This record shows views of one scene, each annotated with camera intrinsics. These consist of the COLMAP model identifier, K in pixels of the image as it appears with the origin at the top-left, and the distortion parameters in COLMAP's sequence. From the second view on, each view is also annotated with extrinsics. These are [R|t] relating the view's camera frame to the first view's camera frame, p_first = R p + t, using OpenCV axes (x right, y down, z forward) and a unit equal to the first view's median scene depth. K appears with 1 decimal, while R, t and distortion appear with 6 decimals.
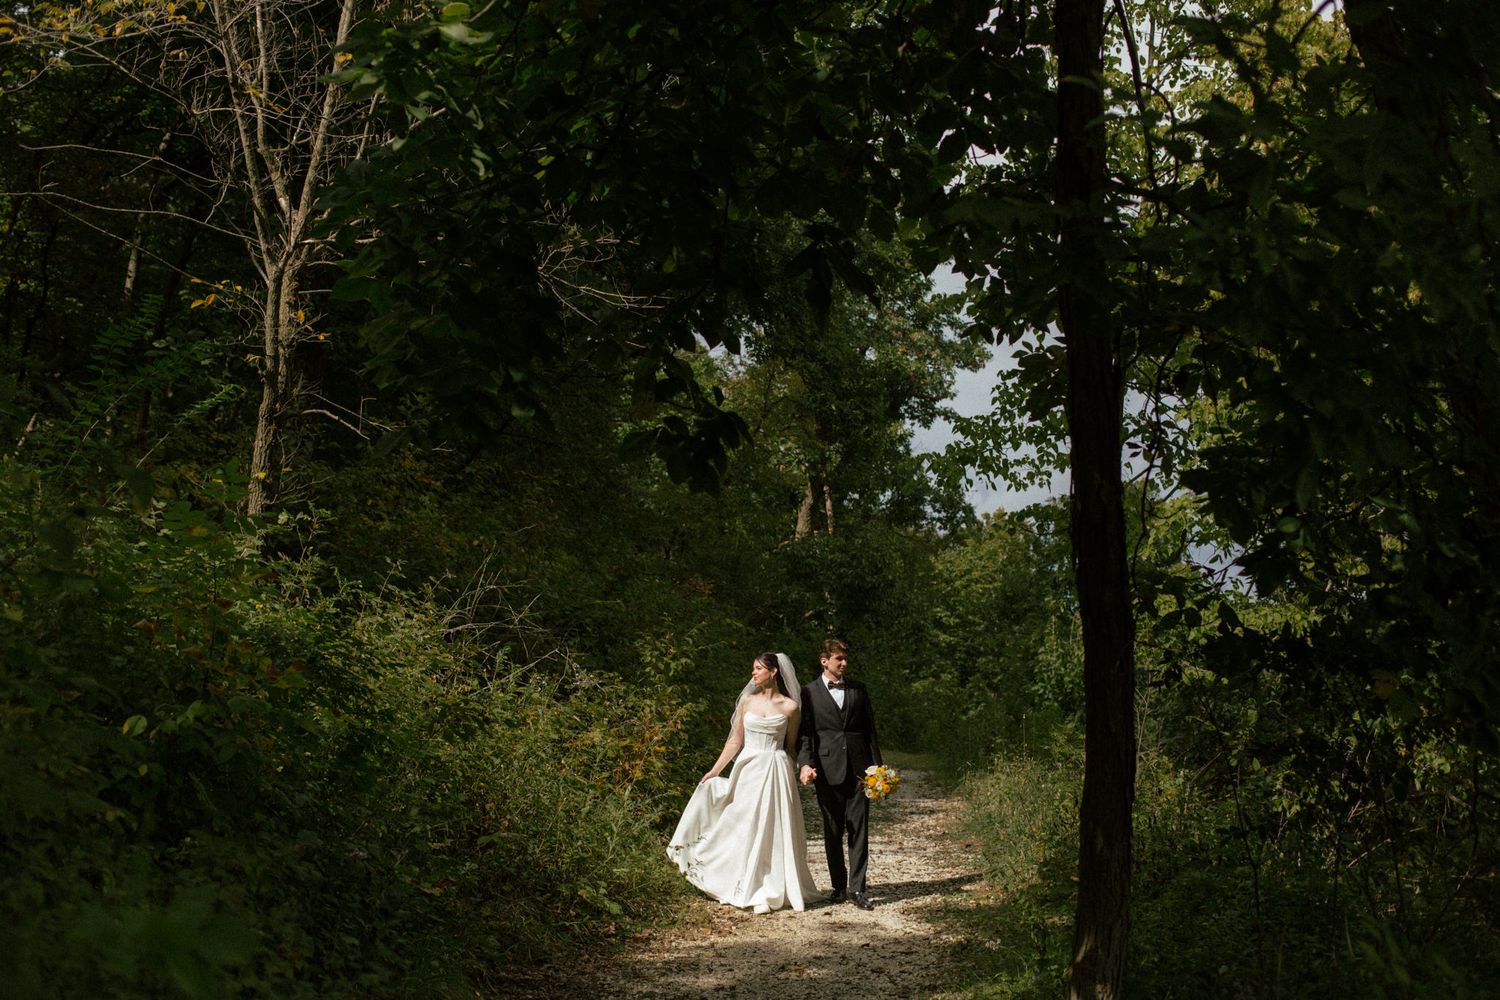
lens RADIAL K [[2120.2, 0, 698.8], [0, 2120.2, 498.8], [0, 0, 1]] dist [0.000768, -0.008060]
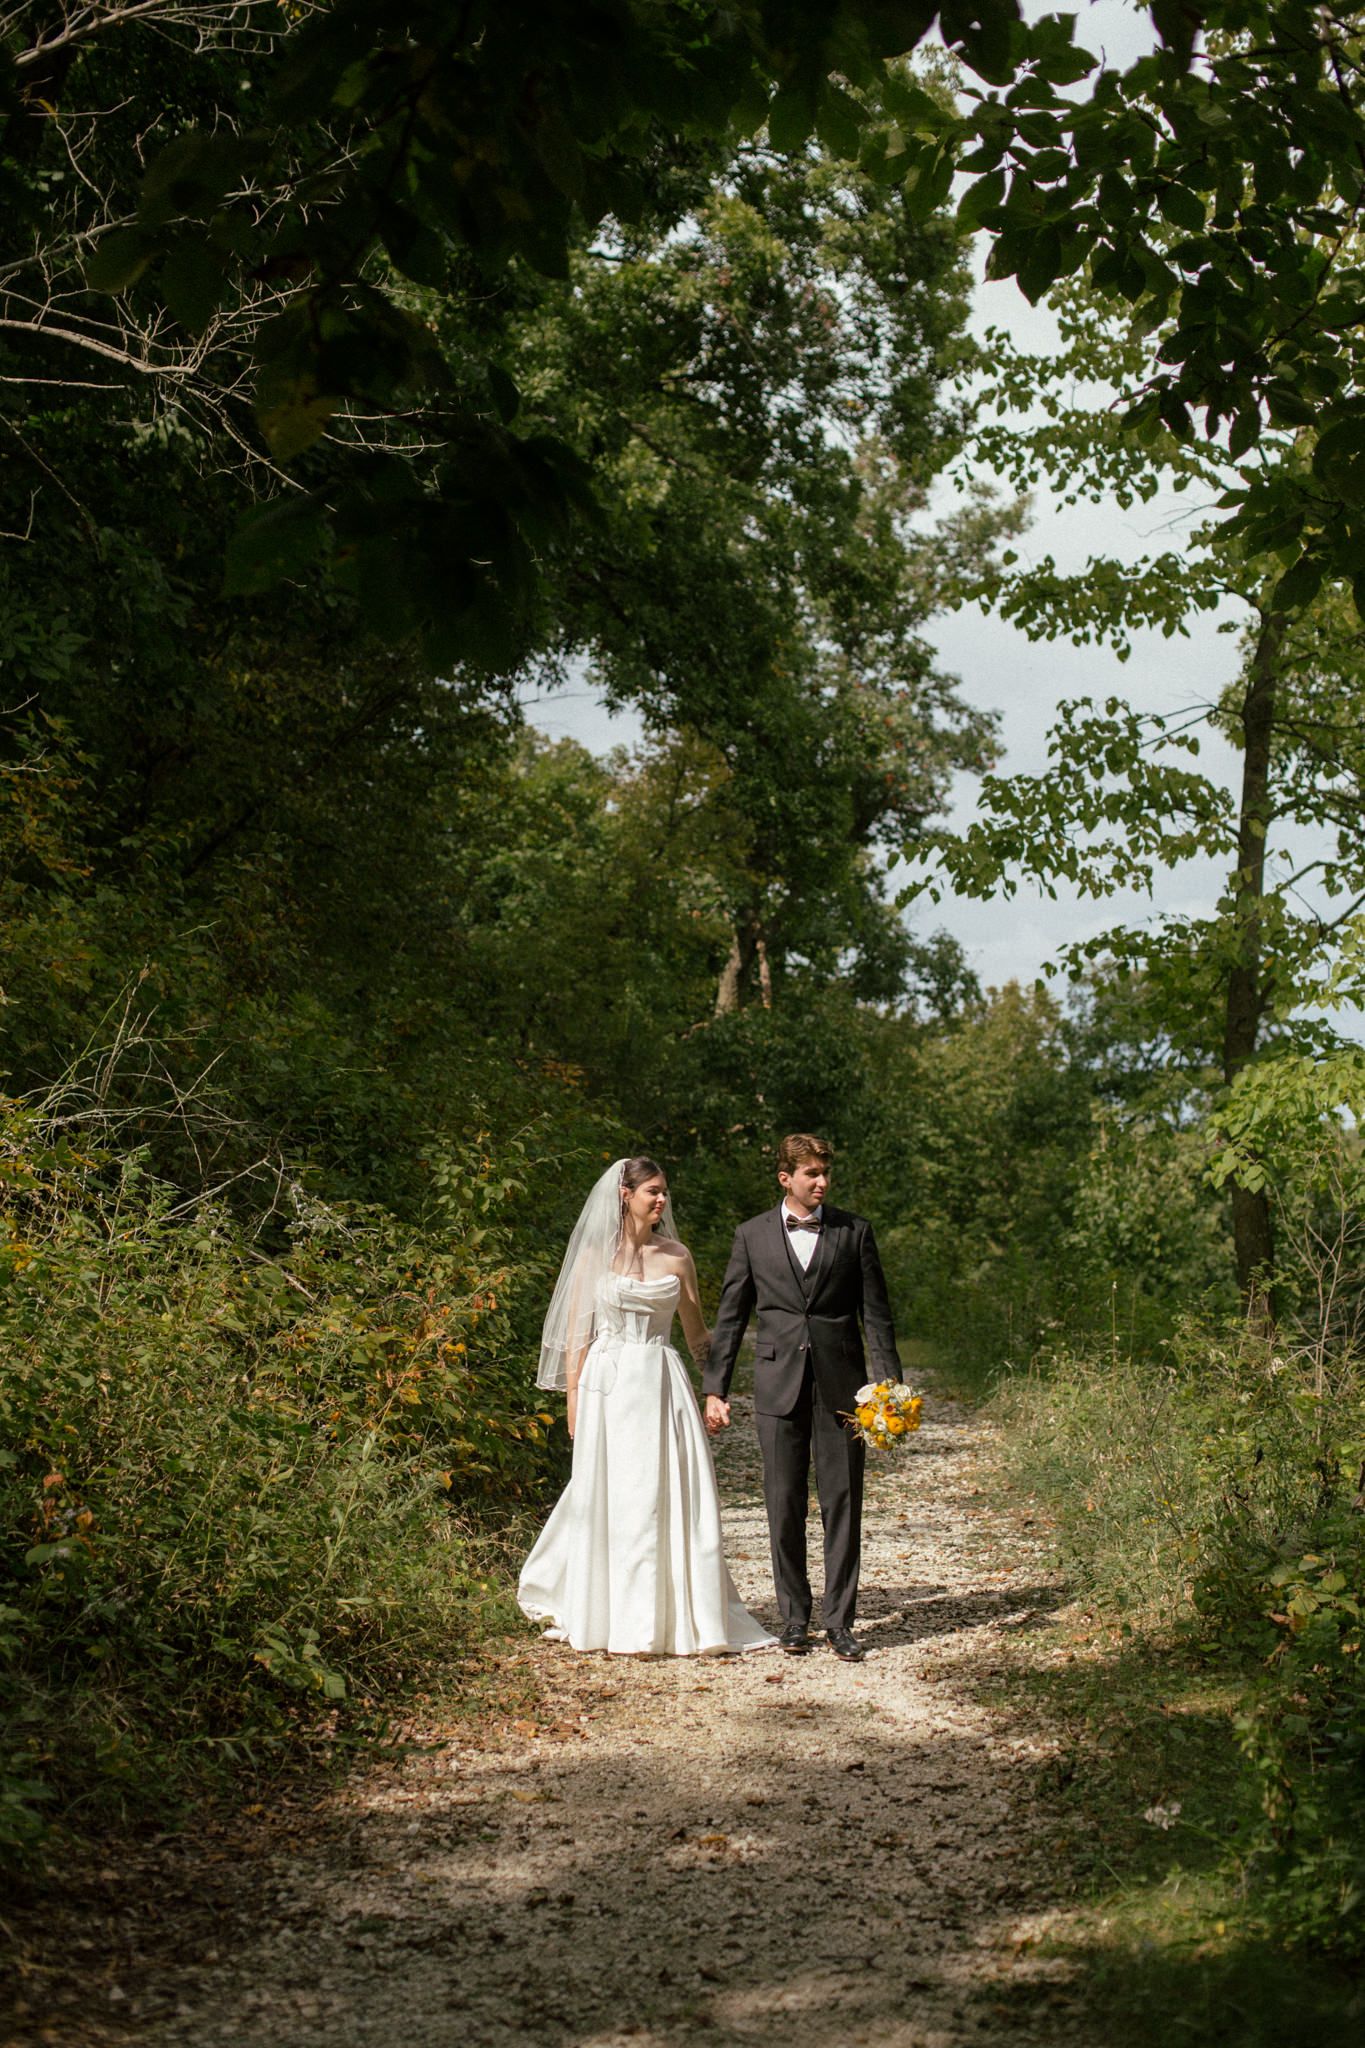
lens RADIAL K [[2894.8, 0, 682.5], [0, 2894.8, 1024.0], [0, 0, 1]] dist [0.000768, -0.008060]
pose [[0.999413, 0.003638, 0.034076, 0.009996], [-0.004117, 0.999893, 0.014012, 0.020324], [-0.034021, -0.014144, 0.999321, 0.209076]]
